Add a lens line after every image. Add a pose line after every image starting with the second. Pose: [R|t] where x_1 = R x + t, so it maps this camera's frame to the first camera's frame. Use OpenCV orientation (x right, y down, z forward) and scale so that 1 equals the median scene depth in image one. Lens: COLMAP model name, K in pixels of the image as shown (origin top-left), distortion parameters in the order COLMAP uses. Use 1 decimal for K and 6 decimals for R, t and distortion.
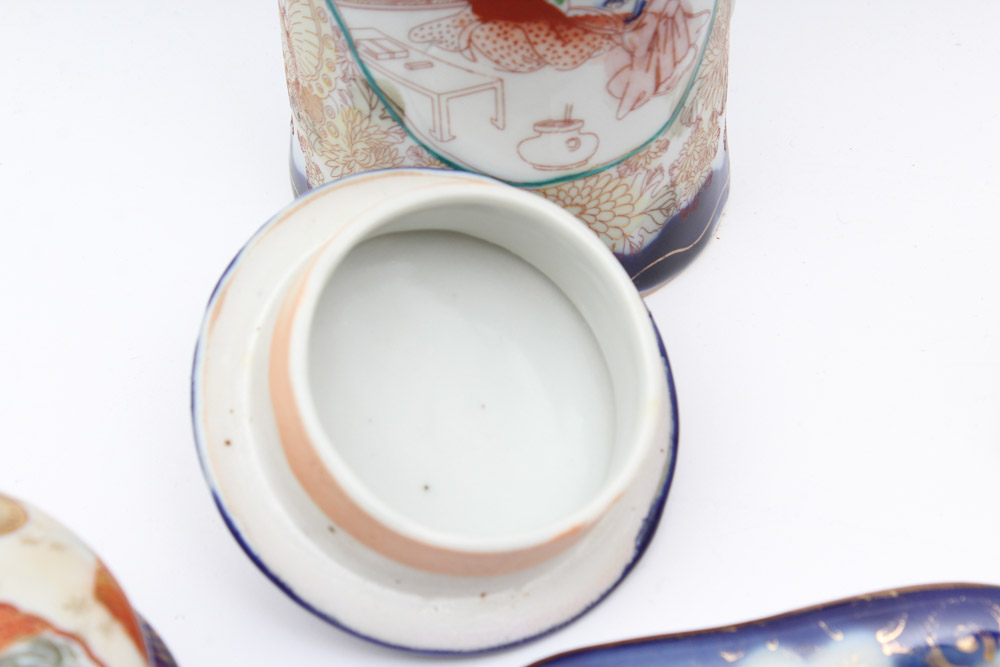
lens RADIAL K [[2321.9, 0, 498.3], [0, 2321.9, 334.9], [0, 0, 1]] dist [0.049749, 0.000000]
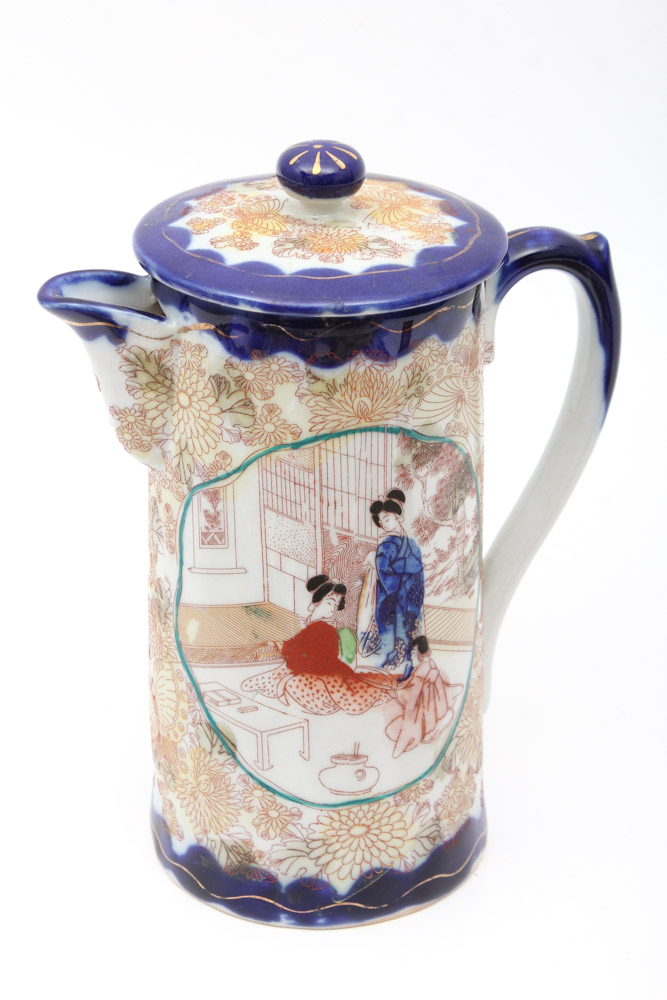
lens RADIAL K [[2321.9, 0, 333.8], [0, 2321.9, 494.8], [0, 0, 1]] dist [0.049749, 0.000000]
pose [[0.999542, 0.022533, -0.020177, 0.040283], [-0.027983, 0.942111, -0.334131, 0.215648], [0.011480, 0.334543, 0.942311, -0.327385]]
